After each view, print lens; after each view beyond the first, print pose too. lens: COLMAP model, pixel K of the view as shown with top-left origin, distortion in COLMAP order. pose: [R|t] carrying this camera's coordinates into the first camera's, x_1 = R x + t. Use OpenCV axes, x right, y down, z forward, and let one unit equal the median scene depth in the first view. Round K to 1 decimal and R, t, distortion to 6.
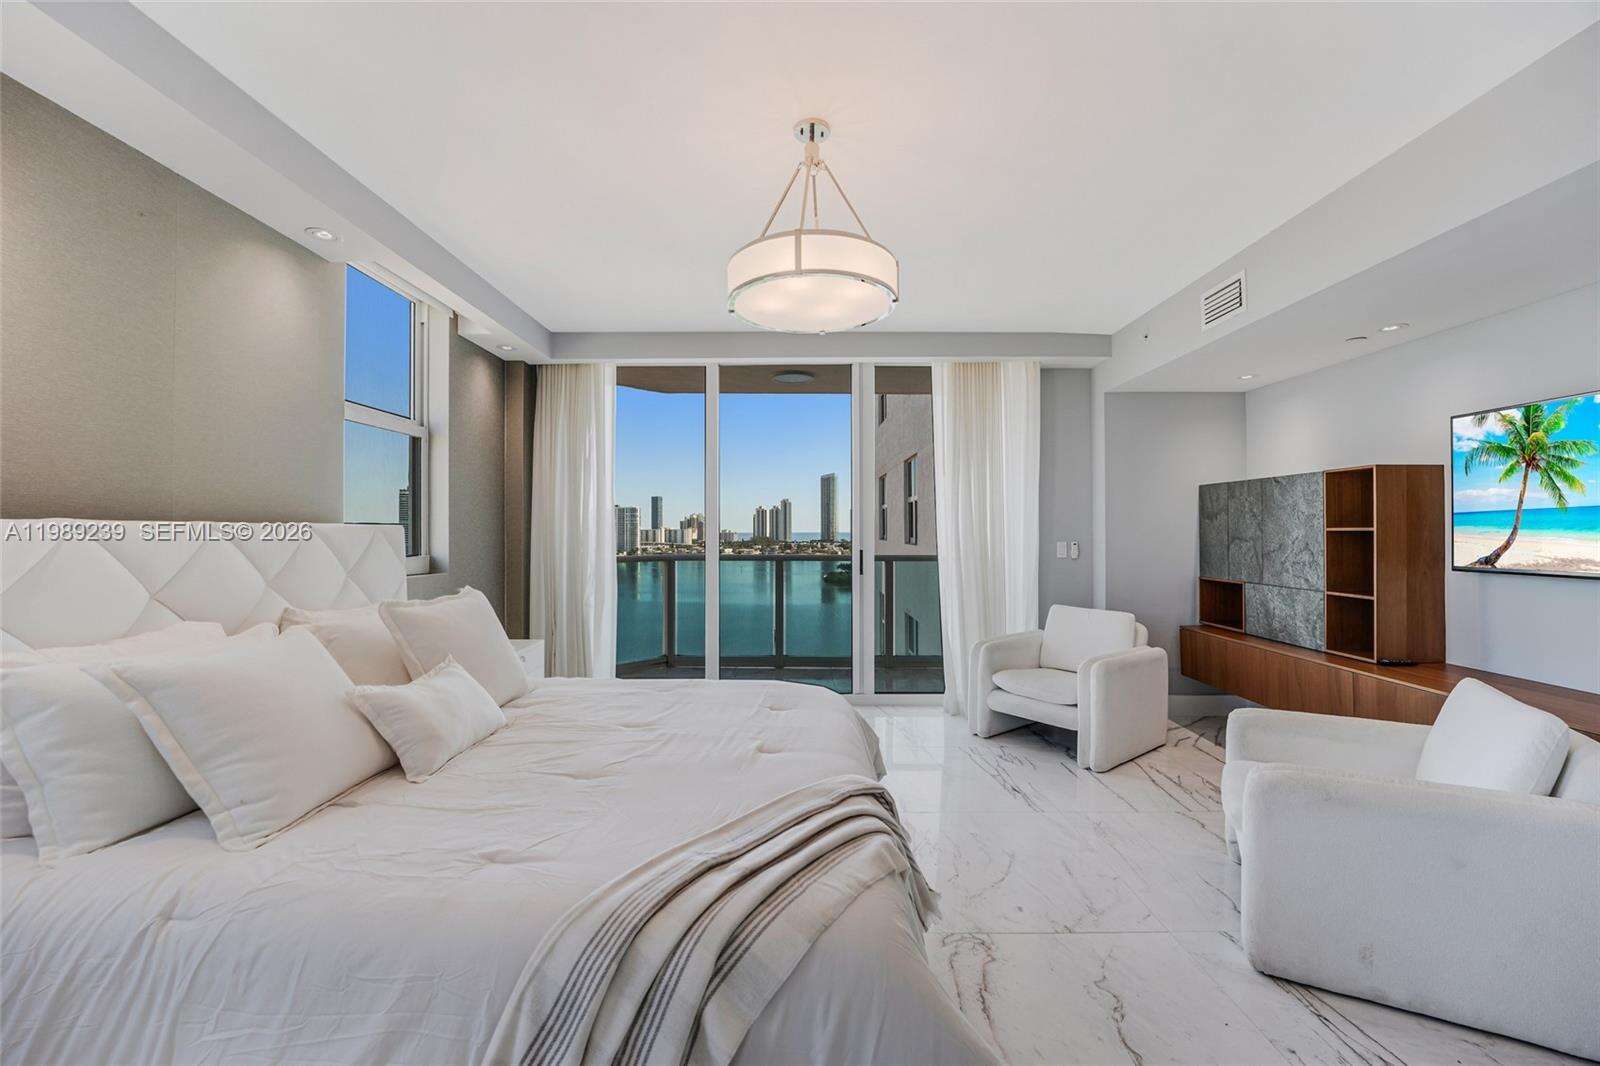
lens RADIAL K [[655.3, 0, 783.2], [0, 655.3, 520.4], [0, 0, 1]] dist [-0.025708, 0.001614]
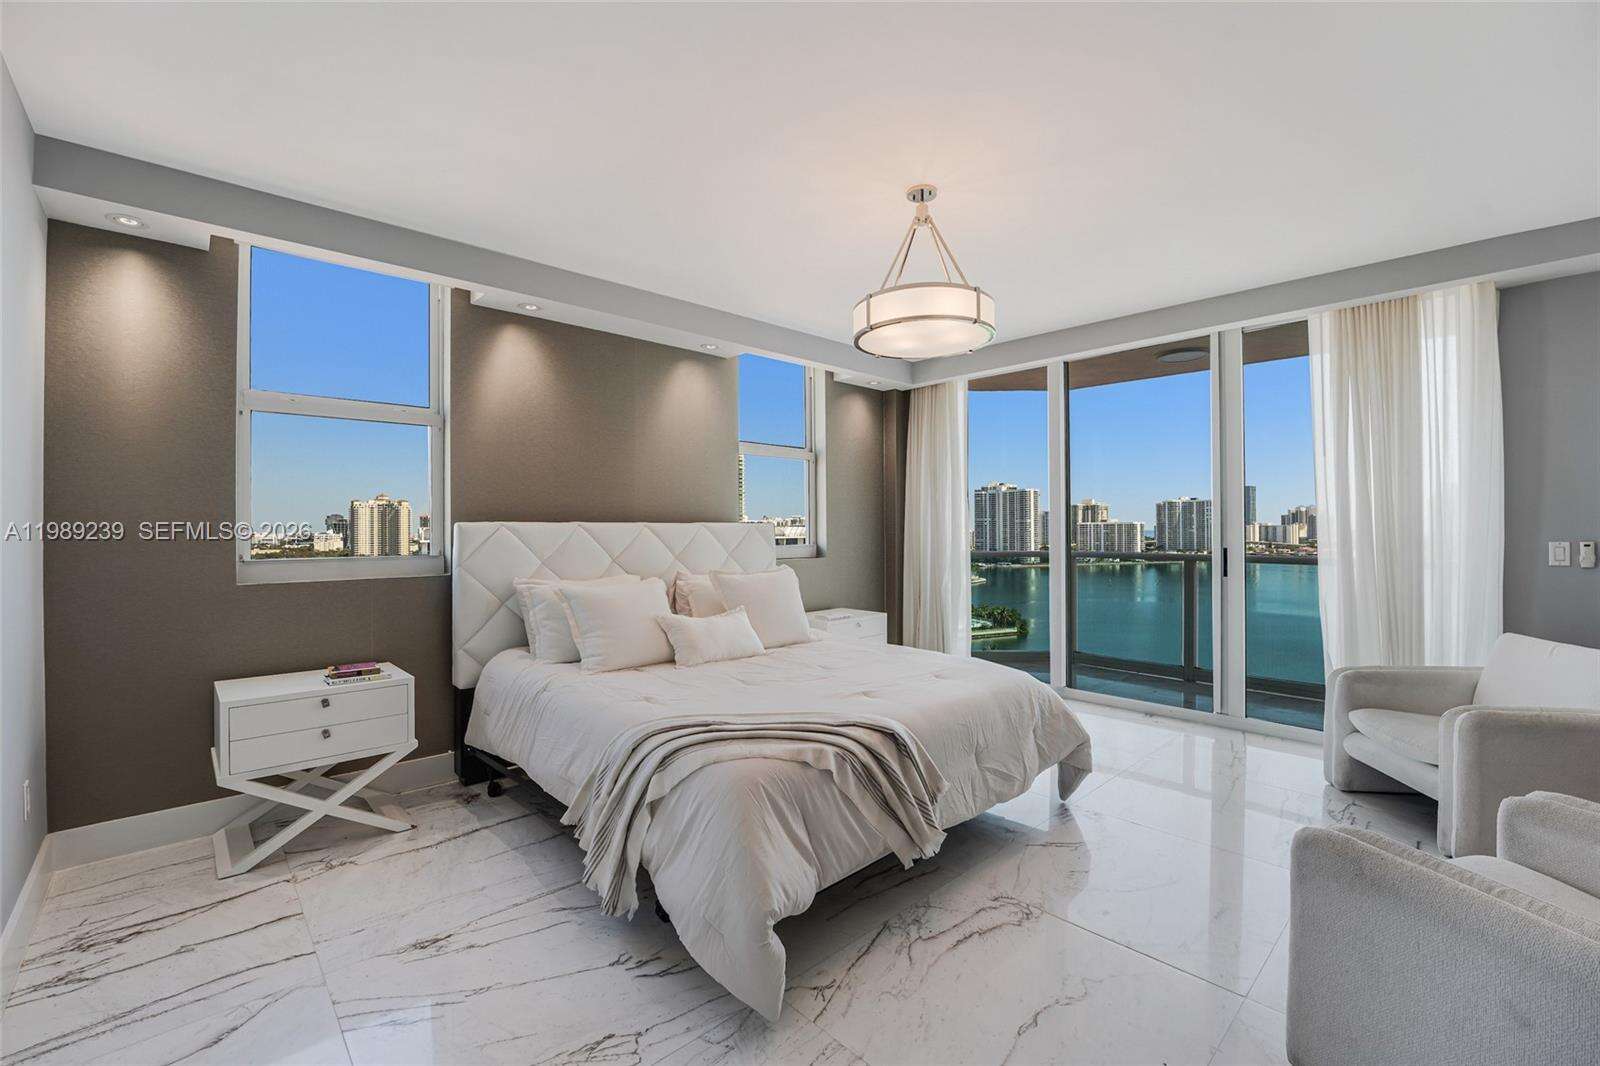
lens RADIAL K [[655.3, 0, 794.5], [0, 655.3, 512.6], [0, 0, 1]] dist [-0.025708, 0.001614]
pose [[0.695228, -0.016115, -0.718609, 0.340898], [0.011294, 0.999870, -0.011496, 0.001515], [0.718701, -0.000123, 0.695319, 0.000250]]
